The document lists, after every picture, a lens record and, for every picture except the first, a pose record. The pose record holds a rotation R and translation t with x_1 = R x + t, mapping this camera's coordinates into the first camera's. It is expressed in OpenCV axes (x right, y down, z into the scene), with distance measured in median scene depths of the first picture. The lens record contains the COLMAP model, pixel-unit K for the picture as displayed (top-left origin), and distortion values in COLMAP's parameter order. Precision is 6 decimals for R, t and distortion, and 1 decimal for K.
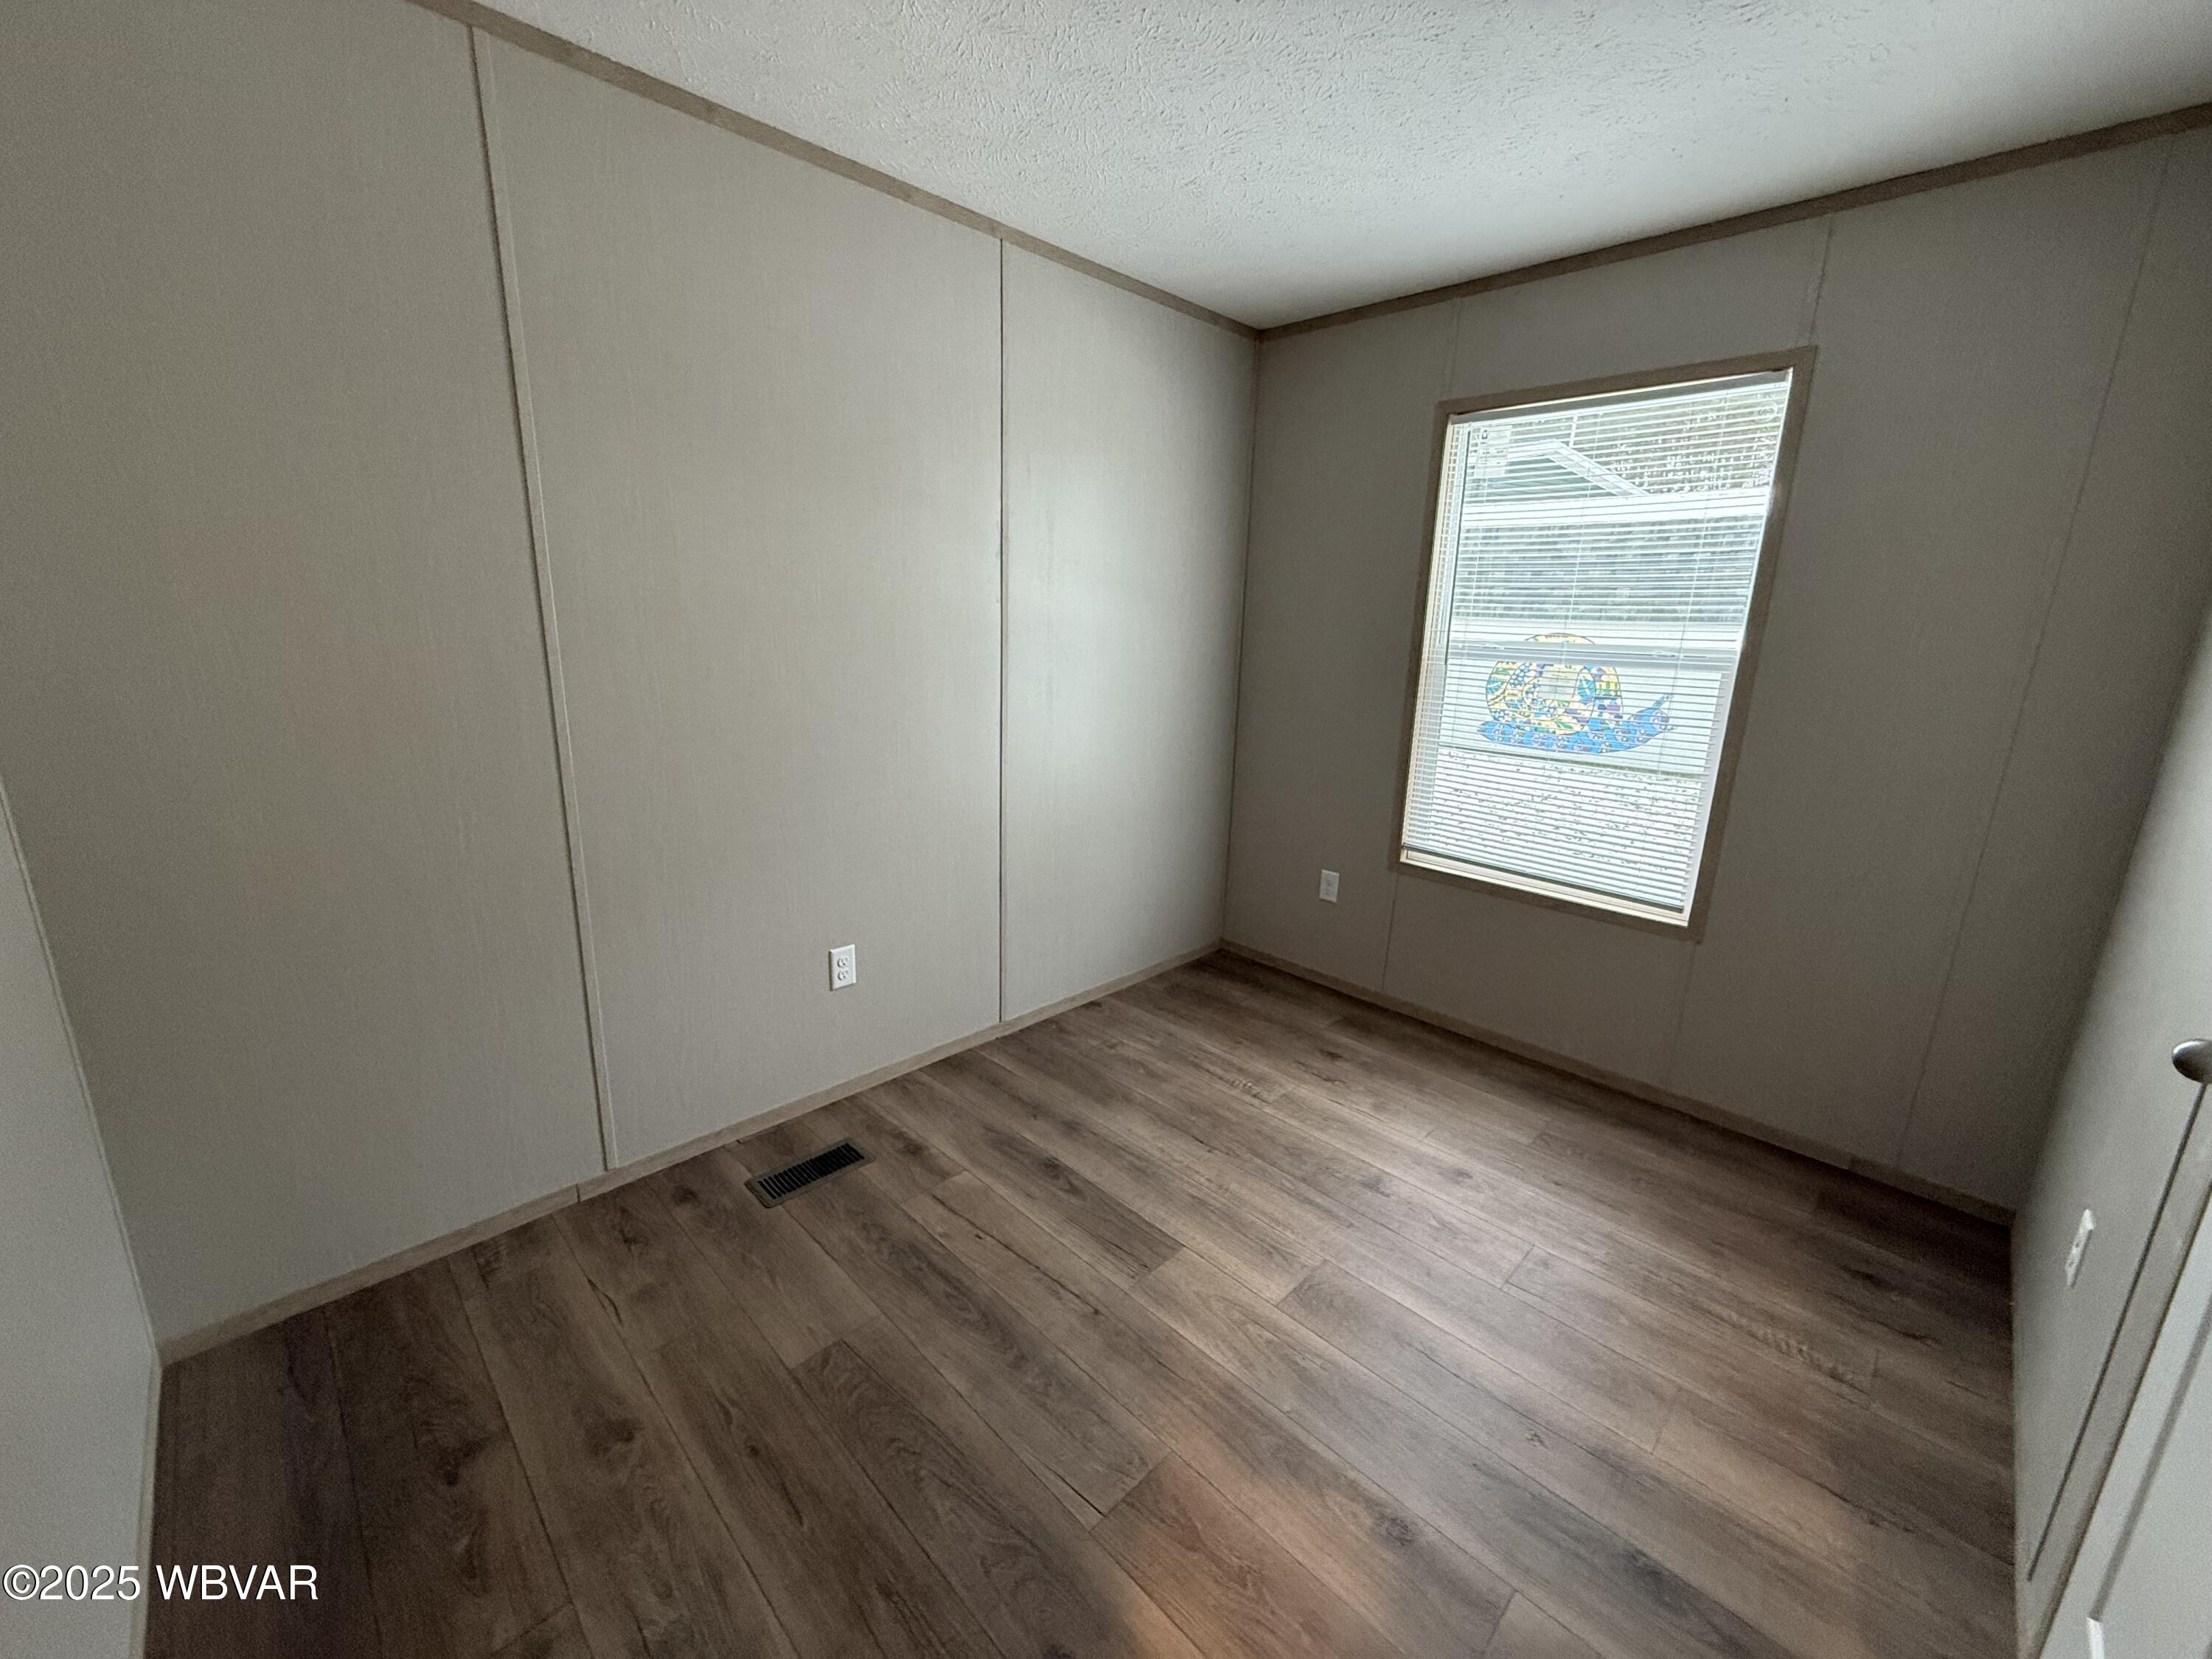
lens RADIAL K [[880.5, 0, 1095.3], [0, 880.5, 815.2], [0, 0, 1]] dist [0.000715, -0.000641]
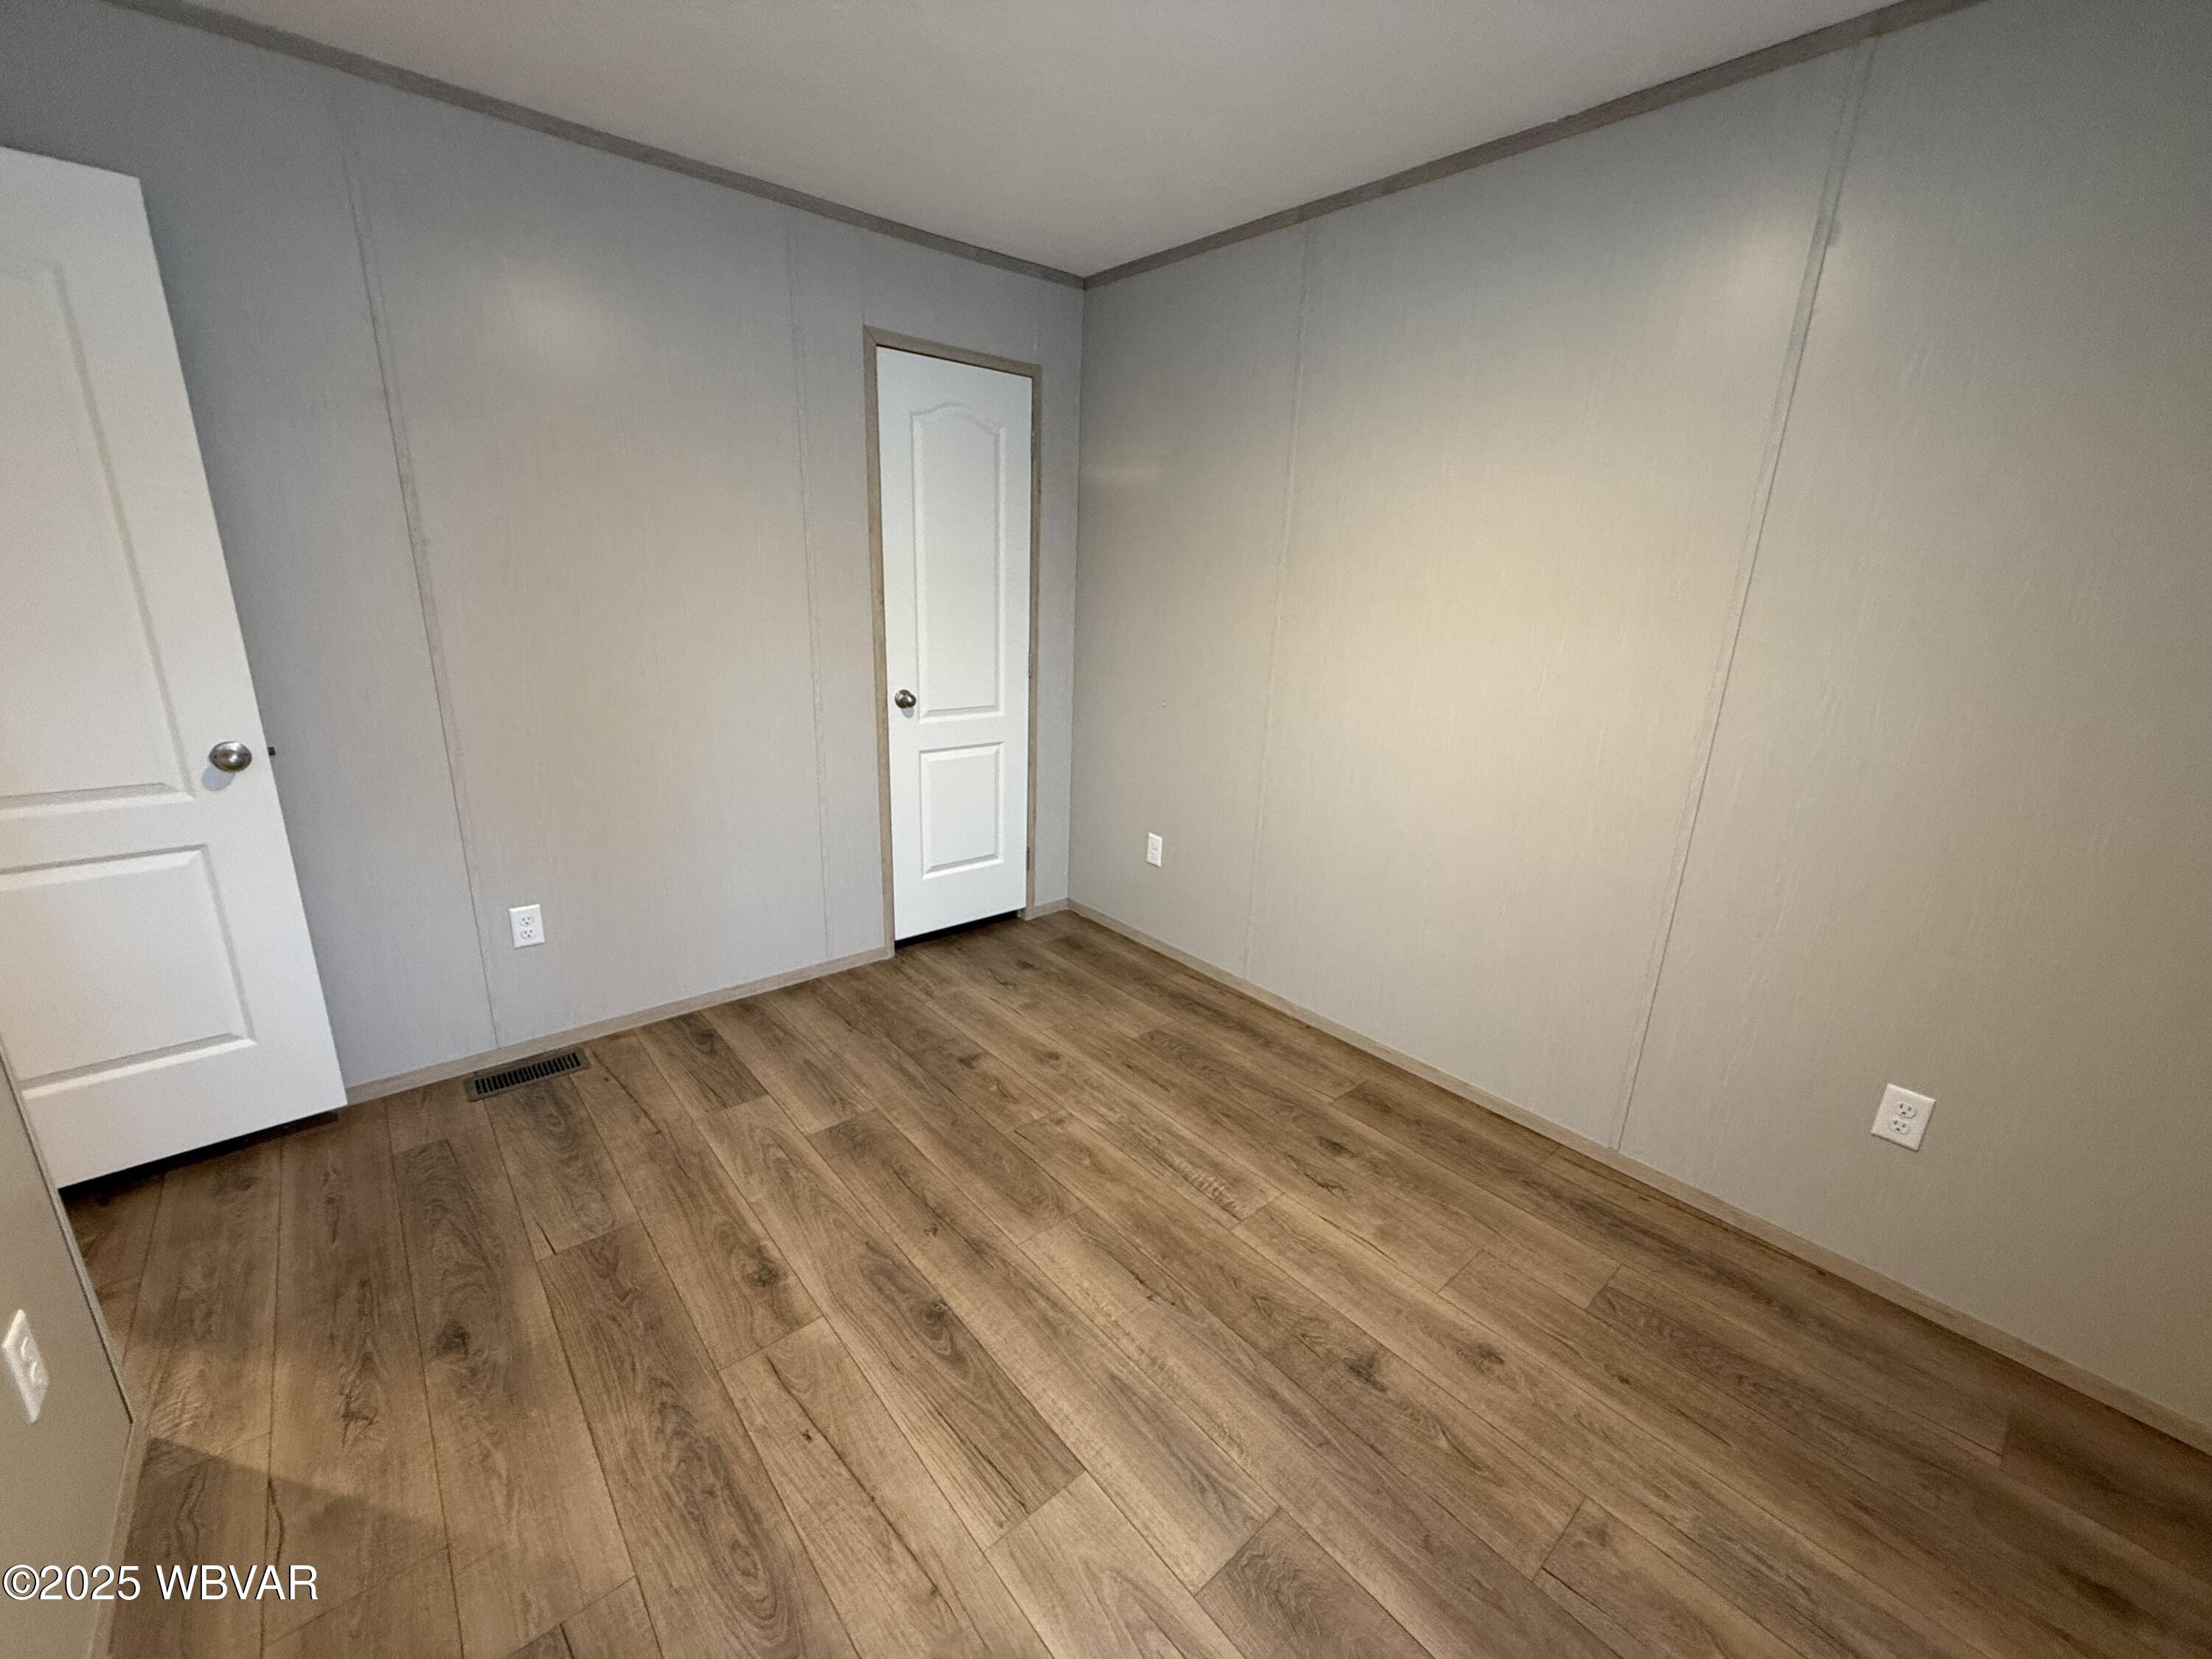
lens RADIAL K [[880.5, 0, 1096.3], [0, 880.5, 822.1], [0, 0, 1]] dist [0.000715, -0.000641]
pose [[0.997665, 0.020974, -0.064990, 0.133522], [-0.018004, 0.998782, 0.045946, -0.066325], [0.065875, -0.044669, 0.996828, 0.278689]]
